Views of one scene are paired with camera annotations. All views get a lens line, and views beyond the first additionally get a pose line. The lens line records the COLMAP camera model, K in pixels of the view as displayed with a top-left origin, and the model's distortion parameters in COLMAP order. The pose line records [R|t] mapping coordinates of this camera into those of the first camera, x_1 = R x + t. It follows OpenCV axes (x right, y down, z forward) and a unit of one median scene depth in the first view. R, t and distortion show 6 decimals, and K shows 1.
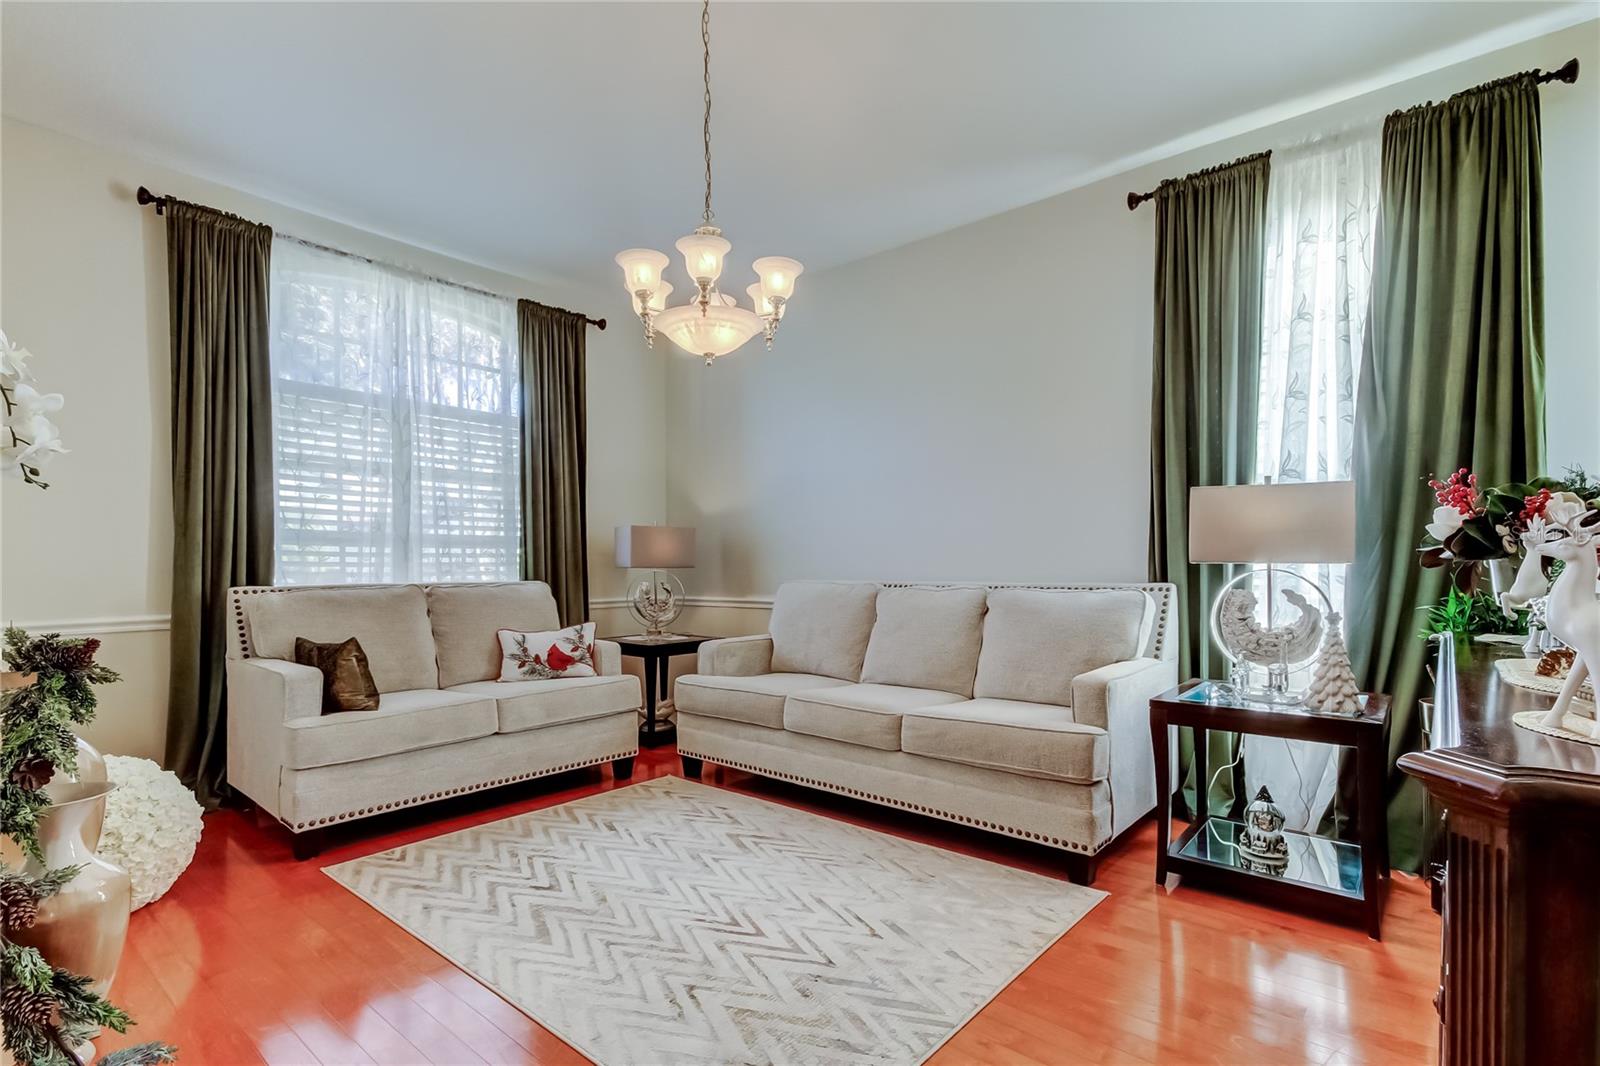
lens RADIAL K [[761.6, 0, 799.1], [0, 761.6, 566.9], [0, 0, 1]] dist [0.014009, 0.000458]
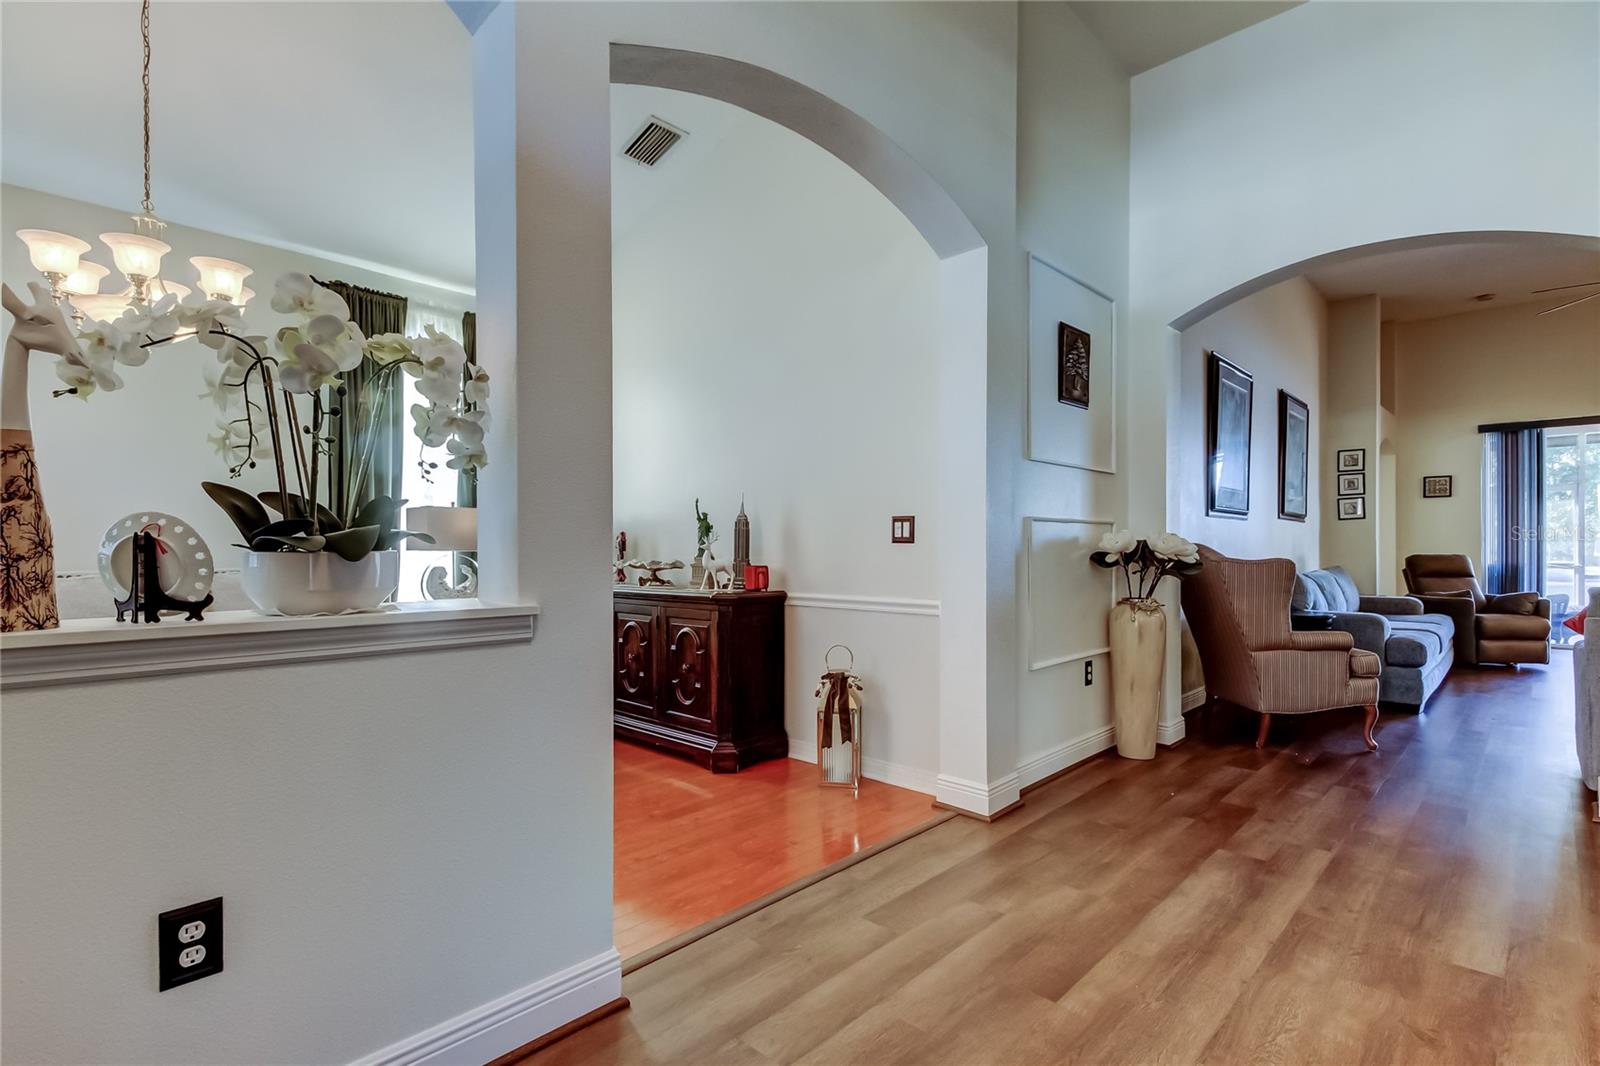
lens RADIAL K [[760.0, 0, 799.7], [0, 760.0, 546.8], [0, 0, 1]] dist [0.012746, -0.000219]
pose [[0.076267, 0.005264, 0.997074, -0.928197], [0.002662, 0.999981, -0.005483, -0.000409], [-0.997084, 0.003072, 0.076252, 0.043496]]
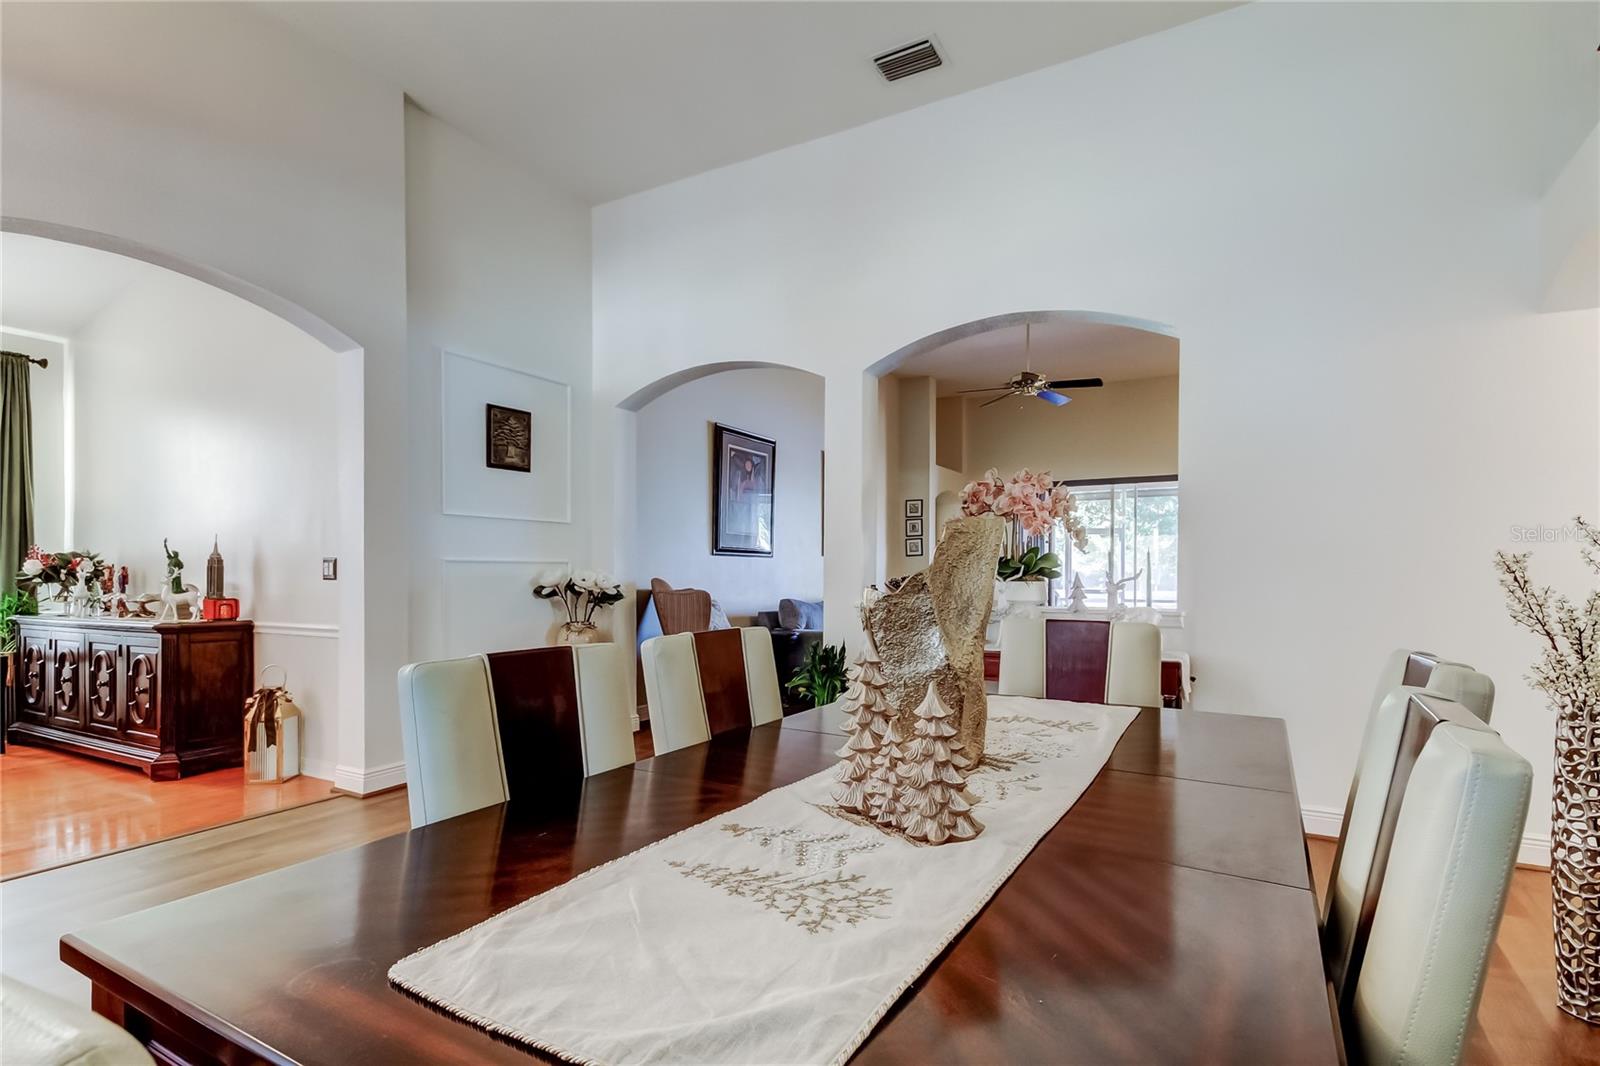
lens RADIAL K [[766.4, 0, 794.1], [0, 766.4, 577.0], [0, 0, 1]] dist [0.013157, 0.000330]
pose [[-0.178291, 0.000032, 0.983978, -1.299563], [0.001112, 0.999999, 0.000169, -0.015905], [-0.983977, 0.001124, -0.178291, -0.588854]]
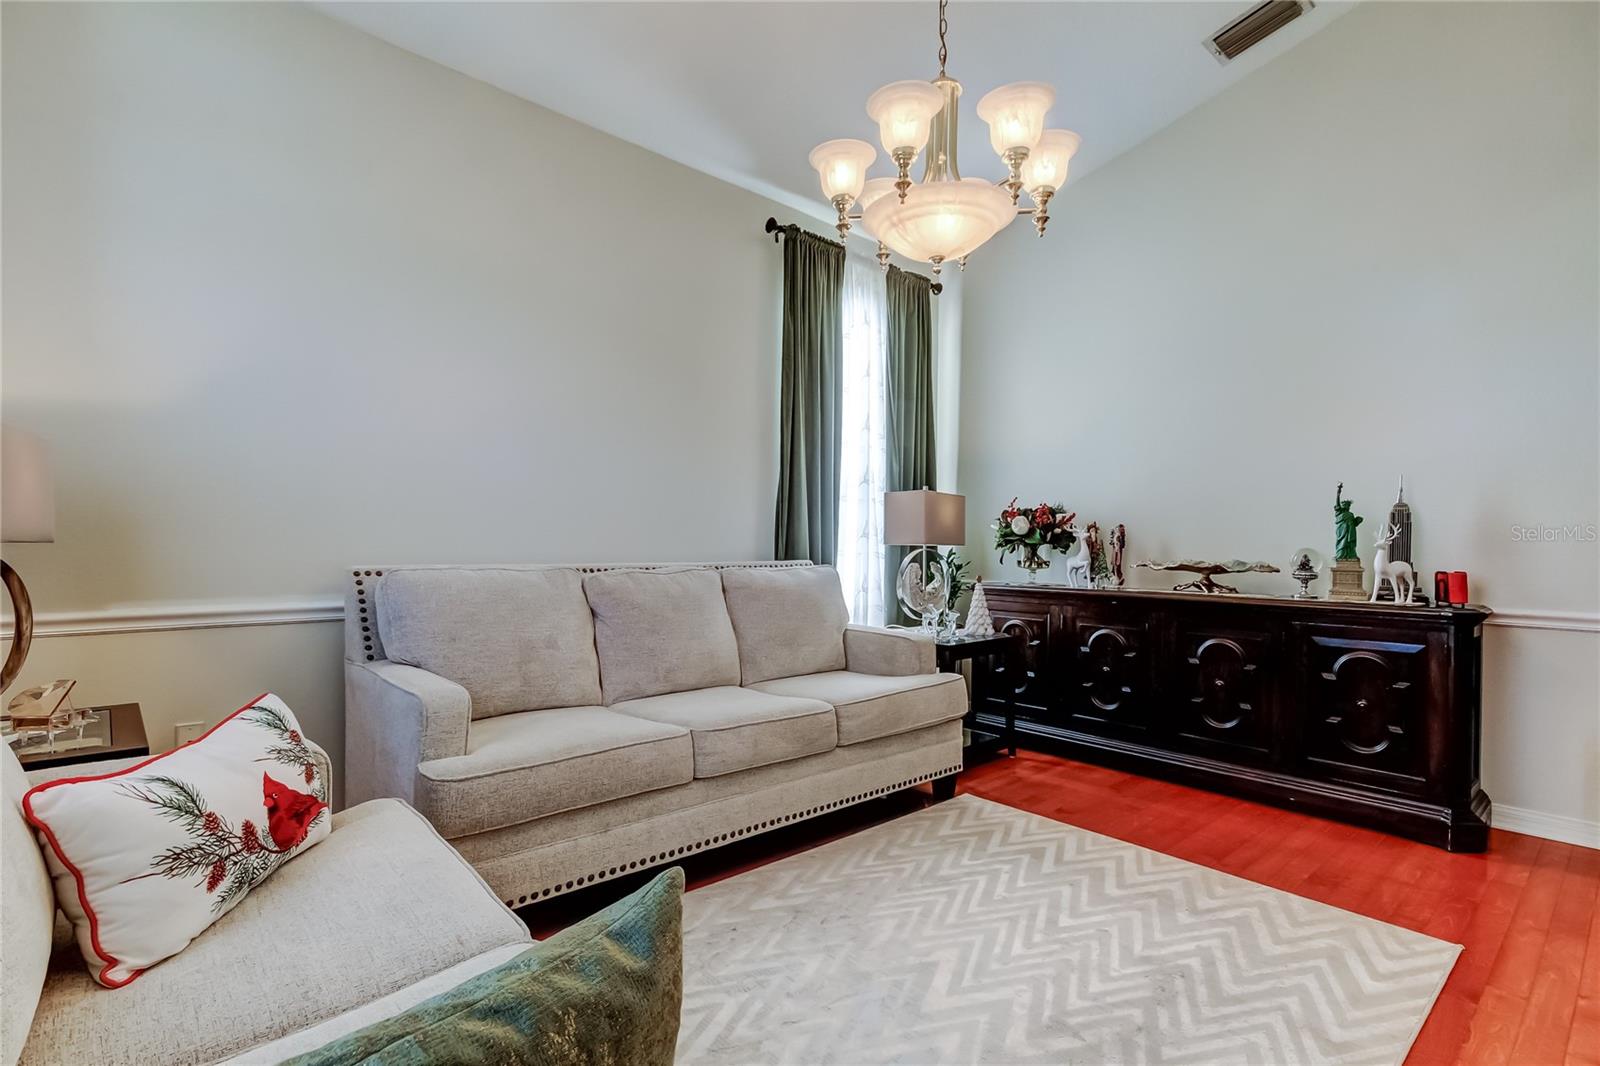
lens RADIAL K [[760.0, 0, 799.7], [0, 760.0, 546.8], [0, 0, 1]] dist [0.012746, -0.000219]
pose [[0.148029, -0.001809, 0.988981, -0.746832], [-0.006310, 0.999976, 0.002773, -0.003542], [-0.988963, -0.006651, 0.148014, 0.862973]]
